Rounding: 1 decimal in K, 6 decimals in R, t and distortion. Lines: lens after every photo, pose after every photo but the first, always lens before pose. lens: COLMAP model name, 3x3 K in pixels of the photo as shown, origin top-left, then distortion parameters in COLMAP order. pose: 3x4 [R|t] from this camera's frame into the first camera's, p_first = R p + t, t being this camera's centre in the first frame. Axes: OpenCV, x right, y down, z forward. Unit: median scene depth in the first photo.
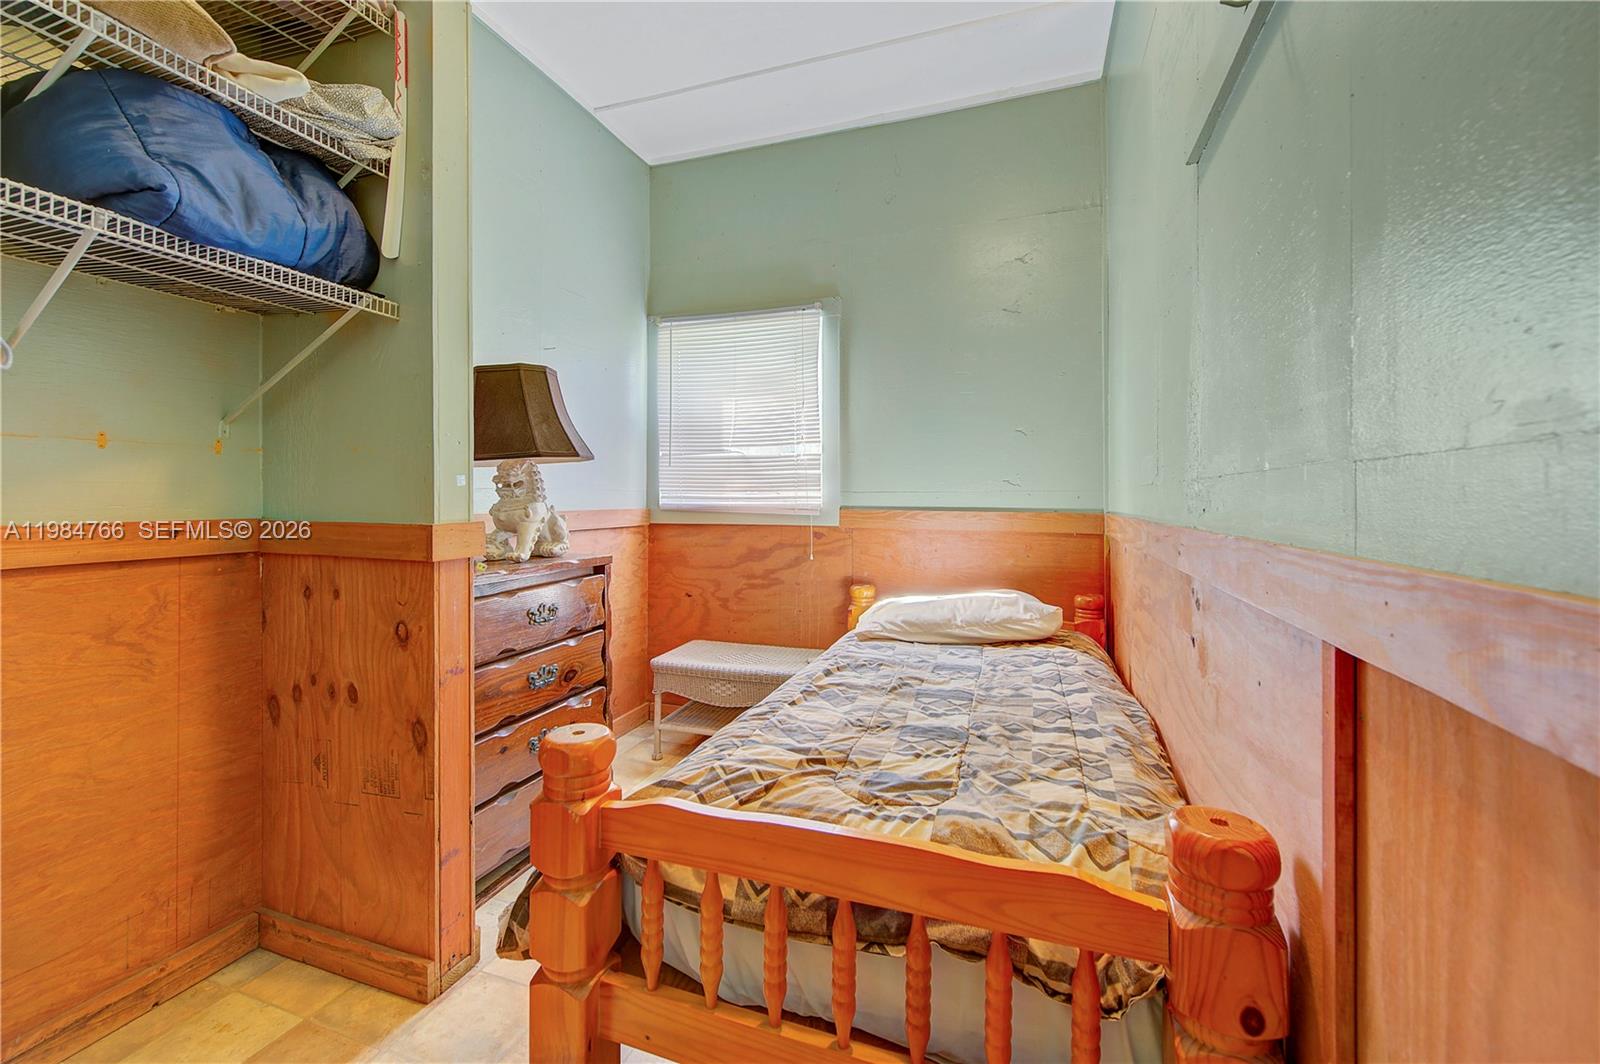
lens RADIAL K [[655.5, 0, 802.5], [0, 655.5, 500.6], [0, 0, 1]] dist [0.002412, -0.002091]
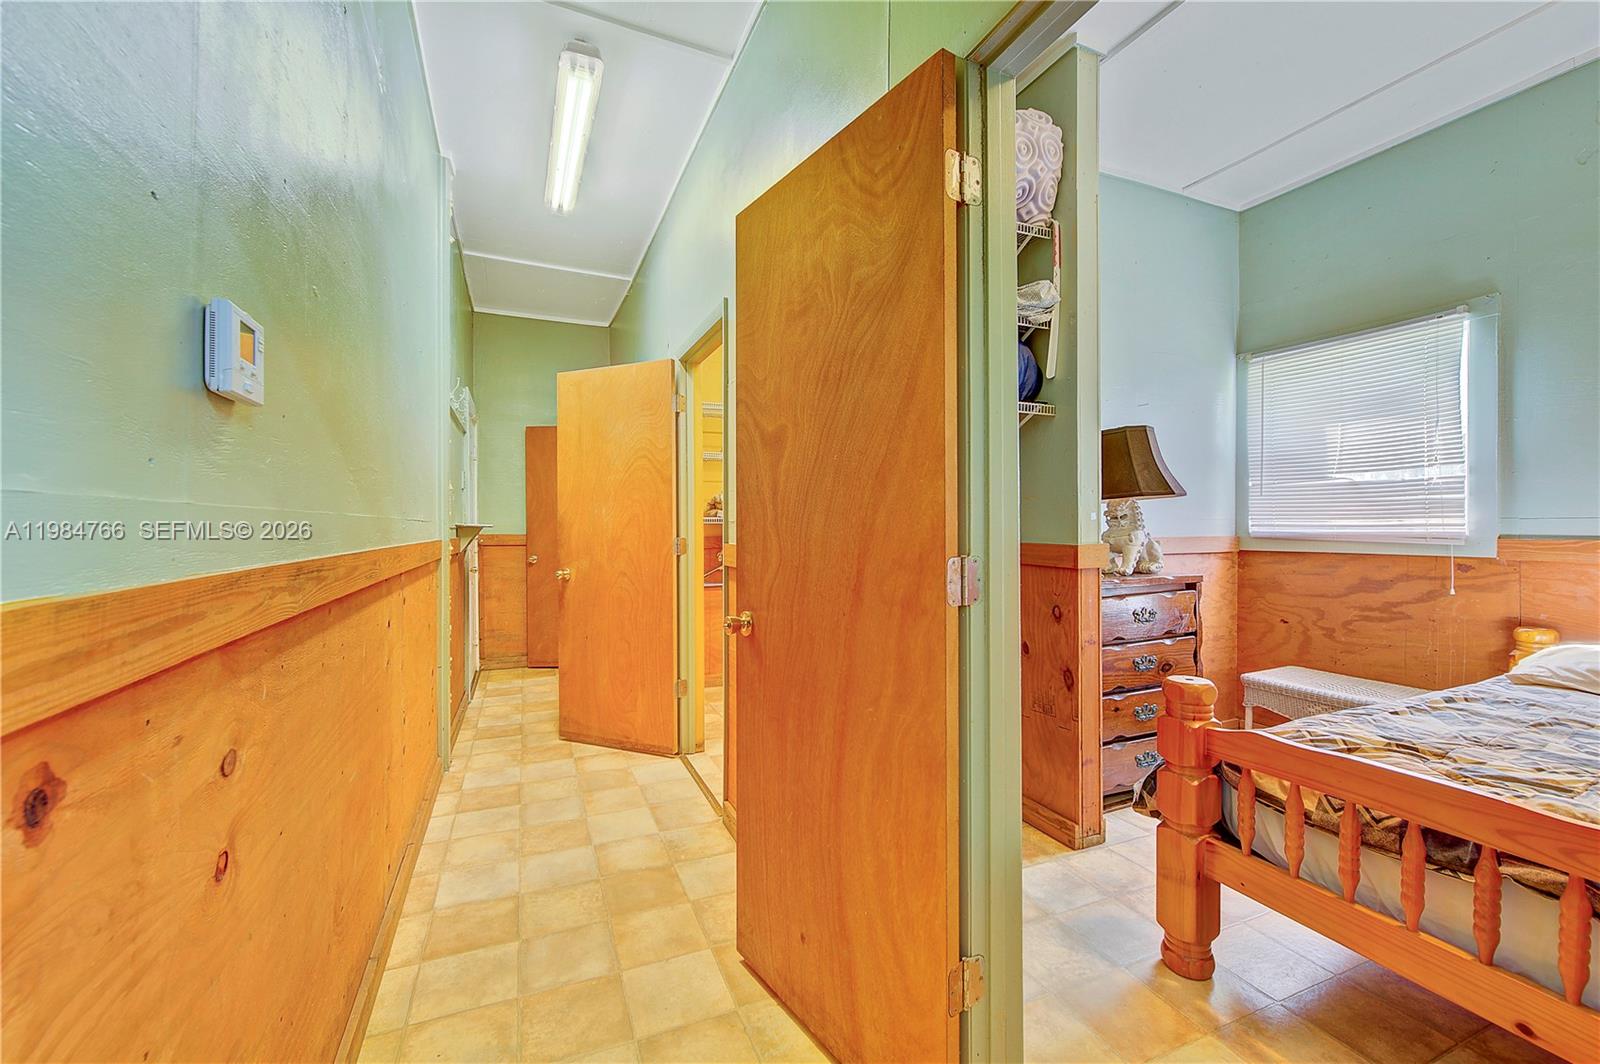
lens RADIAL K [[655.5, 0, 794.9], [0, 655.5, 529.0], [0, 0, 1]] dist [0.002412, -0.002091]
pose [[0.682031, -0.000504, -0.731323, 0.113312], [0.002381, 0.999996, 0.001532, -0.005113], [0.731319, -0.002786, 0.682029, -0.533272]]
